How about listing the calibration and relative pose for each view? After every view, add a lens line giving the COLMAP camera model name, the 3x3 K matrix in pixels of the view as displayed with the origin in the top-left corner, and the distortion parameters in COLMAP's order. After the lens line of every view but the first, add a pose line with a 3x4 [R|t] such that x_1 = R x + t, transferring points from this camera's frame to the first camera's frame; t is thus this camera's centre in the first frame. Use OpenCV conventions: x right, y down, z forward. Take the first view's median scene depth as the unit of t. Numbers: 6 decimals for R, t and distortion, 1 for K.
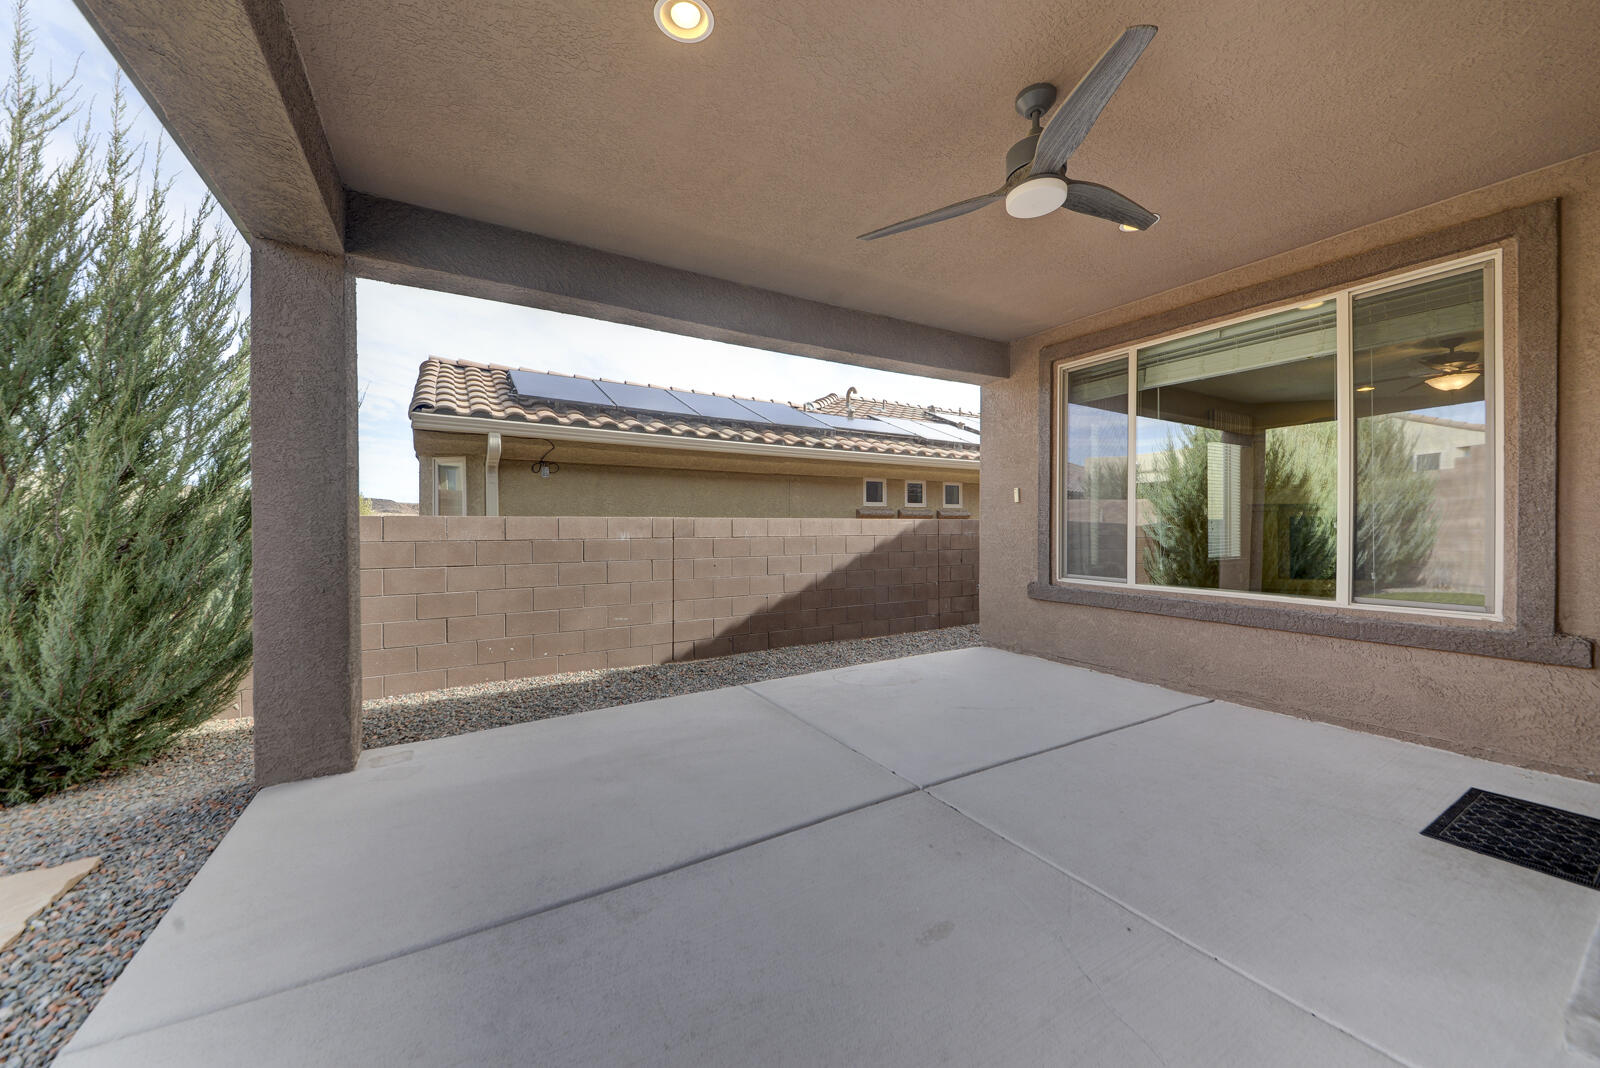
lens RADIAL K [[579.8, 0, 799.8], [0, 579.8, 531.8], [0, 0, 1]] dist [-0.005746, -0.000306]
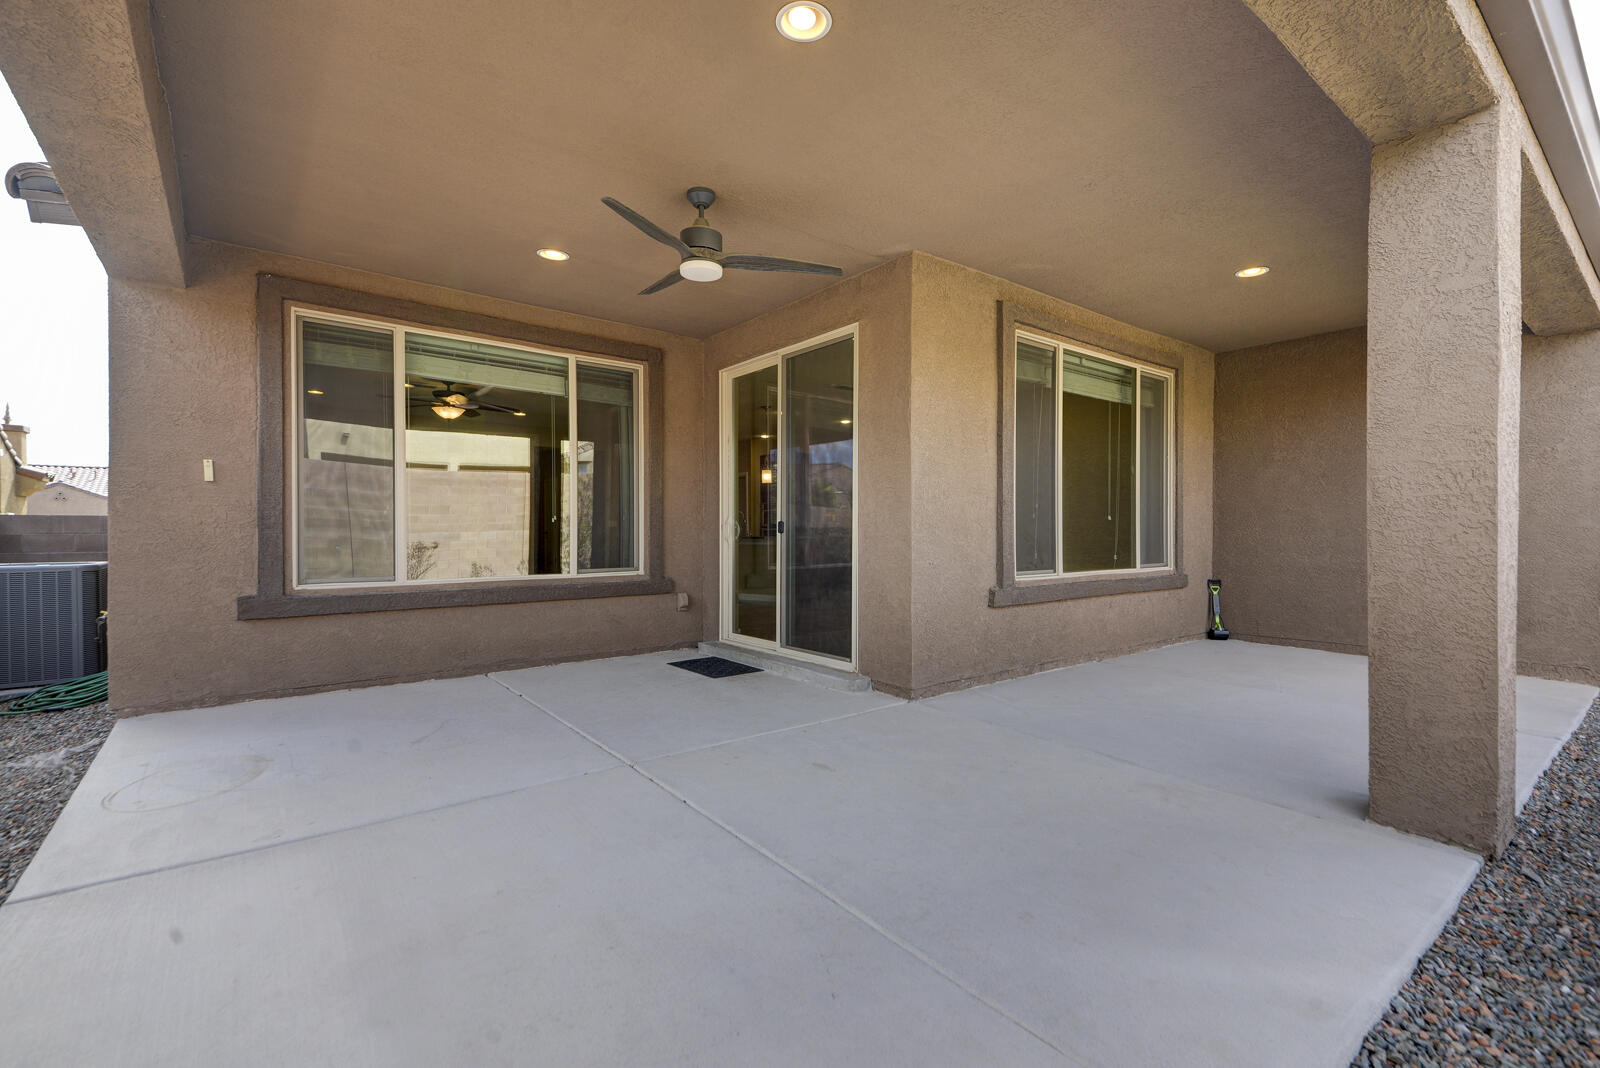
lens RADIAL K [[728.4, 0, 799.2], [0, 728.4, 534.0], [0, 0, 1]] dist [0.002188, 0.000338]
pose [[-0.163236, -0.000514, 0.986587, -0.693100], [0.012195, 0.999922, 0.002539, 0.020079], [-0.986512, 0.012446, -0.163217, 0.563750]]
